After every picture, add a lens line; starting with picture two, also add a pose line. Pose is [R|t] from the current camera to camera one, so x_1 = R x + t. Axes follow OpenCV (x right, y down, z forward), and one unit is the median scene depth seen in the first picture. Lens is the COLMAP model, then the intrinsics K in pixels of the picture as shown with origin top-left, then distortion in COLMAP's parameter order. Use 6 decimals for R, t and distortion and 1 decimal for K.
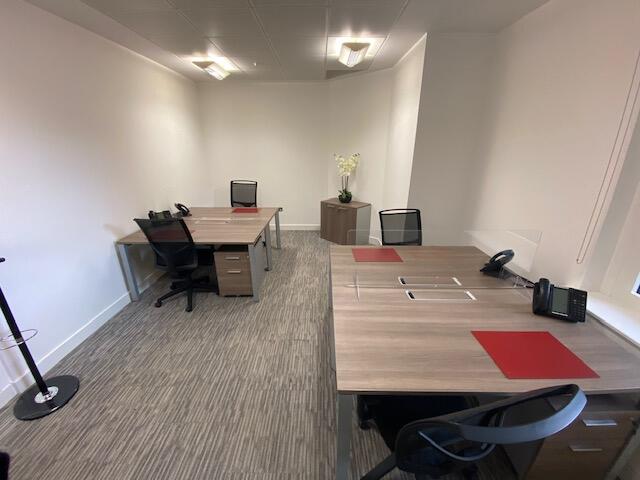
lens RADIAL K [[259.7, 0, 321.2], [0, 259.7, 239.0], [0, 0, 1]] dist [0.025128, -0.023167]
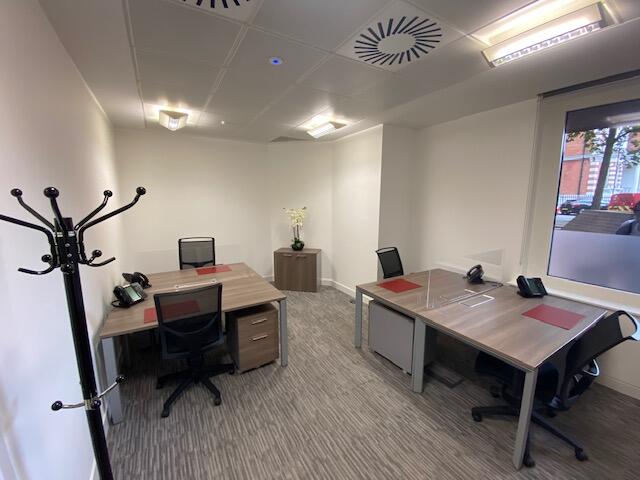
lens RADIAL K [[259.7, 0, 321.2], [0, 259.7, 239.0], [0, 0, 1]] dist [0.025128, -0.023167]
pose [[0.851299, -0.079773, 0.518582, -0.547557], [0.175406, 0.974777, -0.137996, -0.036239], [-0.494493, 0.208438, 0.843819, 0.082257]]
